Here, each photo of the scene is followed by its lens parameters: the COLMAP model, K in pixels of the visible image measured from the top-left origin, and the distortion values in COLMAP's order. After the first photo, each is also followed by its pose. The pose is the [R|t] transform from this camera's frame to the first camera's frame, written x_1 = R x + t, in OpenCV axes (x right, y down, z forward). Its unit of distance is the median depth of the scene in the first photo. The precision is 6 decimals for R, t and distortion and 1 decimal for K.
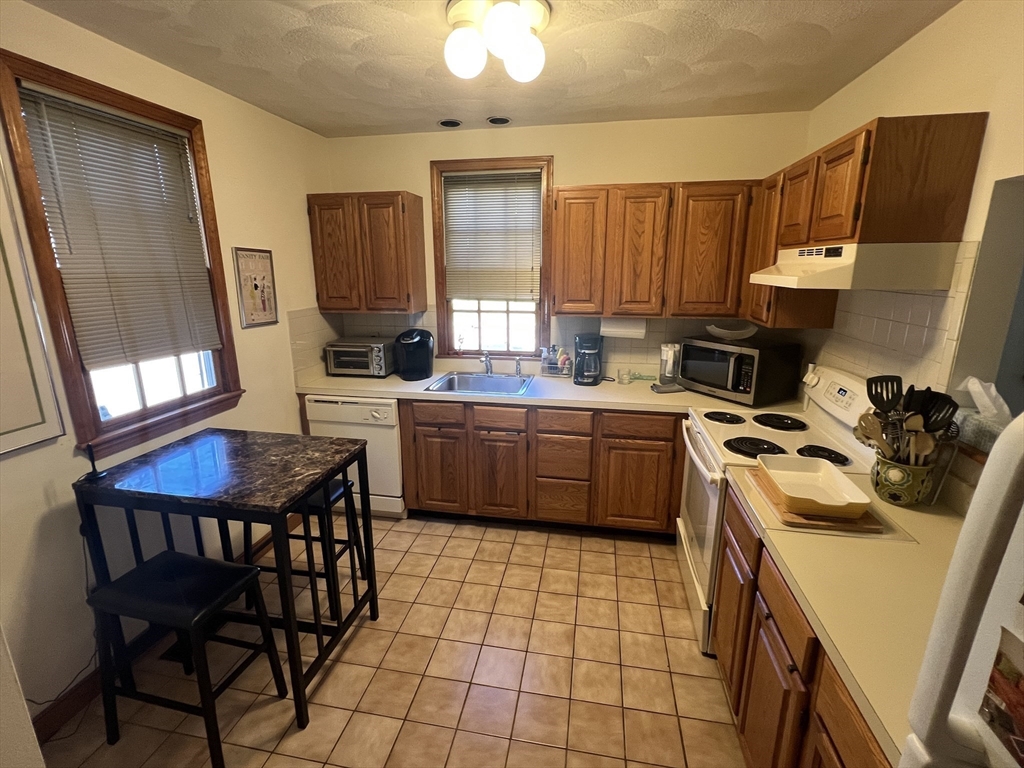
lens RADIAL K [[476.3, 0, 510.6], [0, 476.3, 381.3], [0, 0, 1]] dist [0.000090, -0.000327]
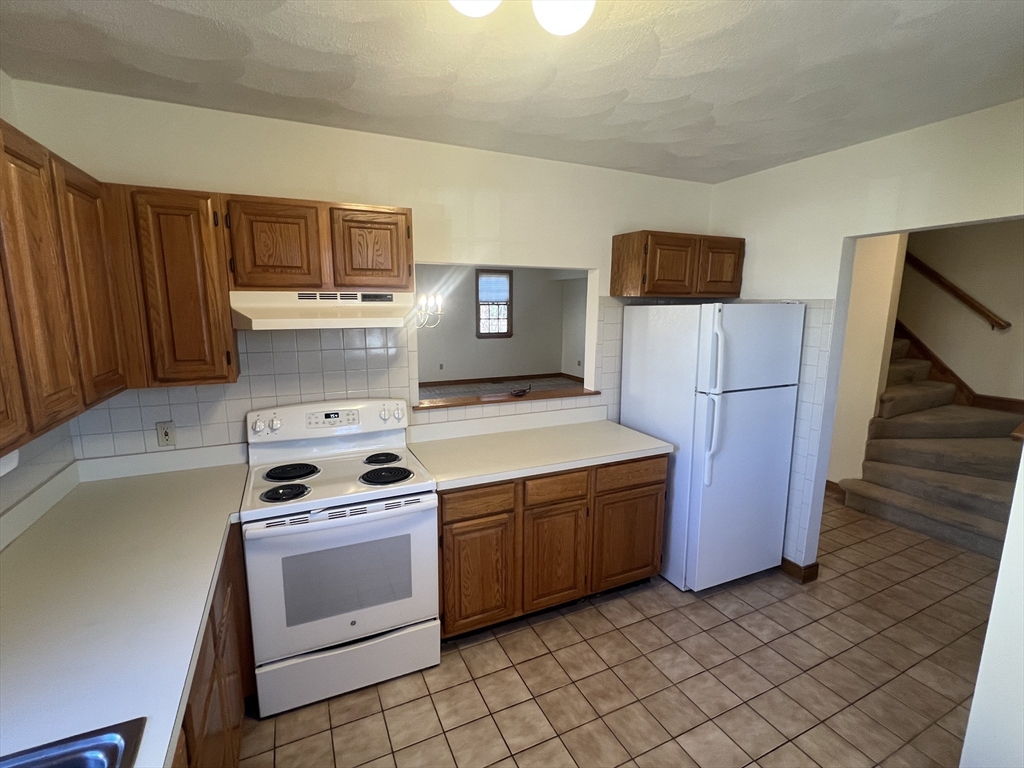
lens RADIAL K [[476.3, 0, 512.6], [0, 476.3, 385.6], [0, 0, 1]] dist [0.000090, -0.000327]
pose [[-0.584455, -0.138174, 0.799575, -0.508627], [0.191571, 0.934041, 0.301441, -0.334291], [-0.788488, 0.329355, -0.519435, 1.326126]]
